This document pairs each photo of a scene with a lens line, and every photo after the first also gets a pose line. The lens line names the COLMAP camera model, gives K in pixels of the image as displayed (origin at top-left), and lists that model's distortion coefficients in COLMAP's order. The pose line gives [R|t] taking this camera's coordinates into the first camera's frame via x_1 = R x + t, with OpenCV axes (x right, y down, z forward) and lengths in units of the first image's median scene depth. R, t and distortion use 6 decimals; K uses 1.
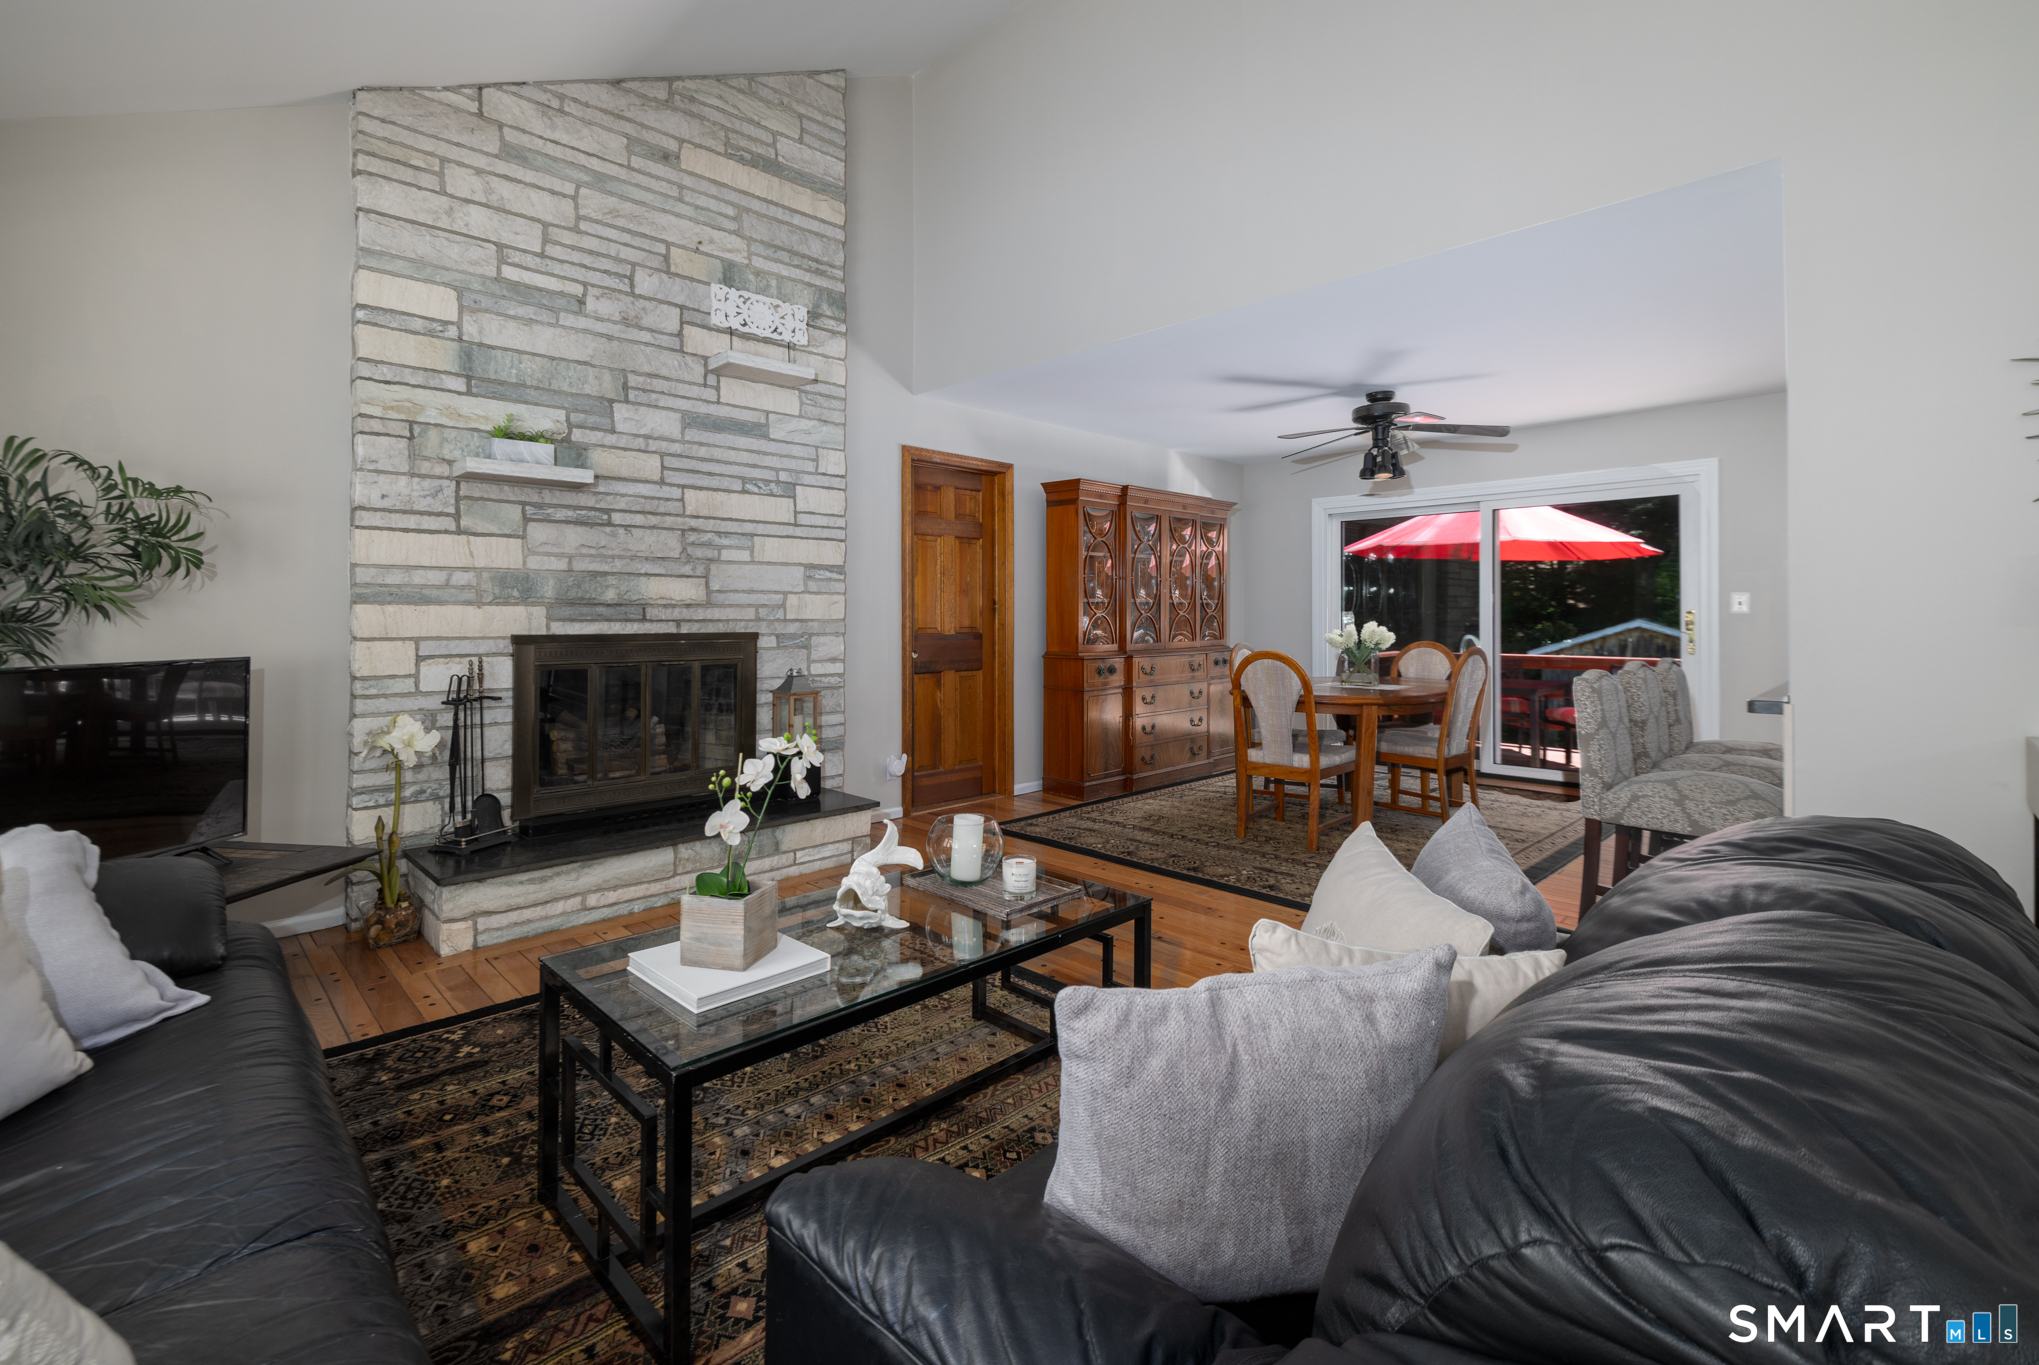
lens RADIAL K [[993.3, 0, 972.7], [0, 993.3, 606.4], [0, 0, 1]] dist [-0.000654, -0.000143]
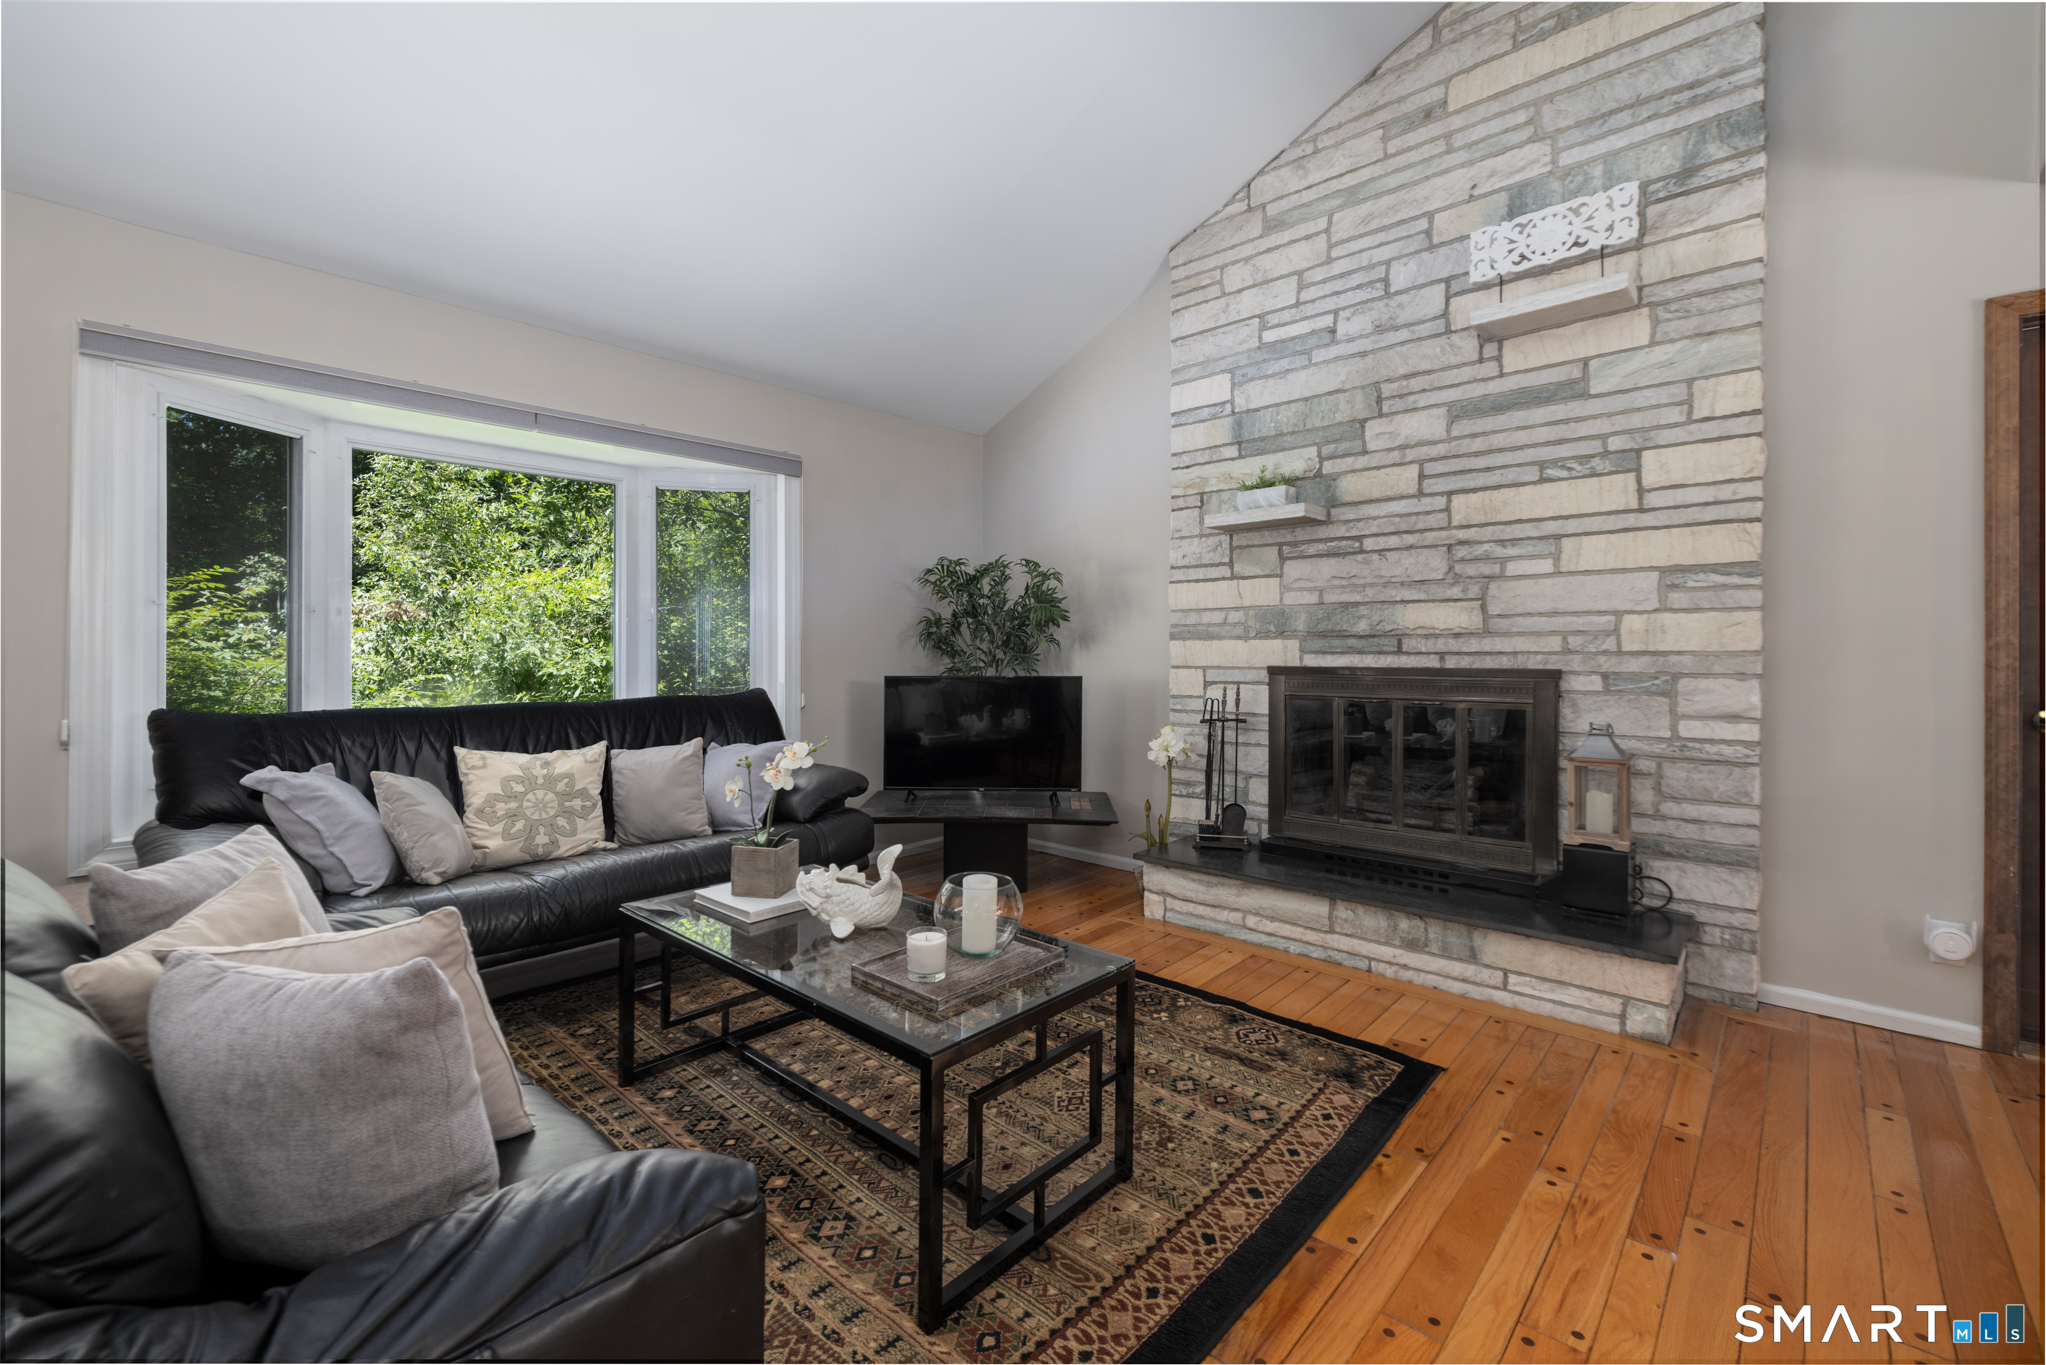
lens RADIAL K [[858.0, 0, 953.0], [0, 858.0, 653.6], [0, 0, 1]] dist [0.004589, -0.000014]
pose [[0.000843, -0.000807, -0.999999, 0.450421], [0.010057, 0.999949, -0.000798, 0.011483], [0.999949, -0.010056, 0.000851, 0.602806]]
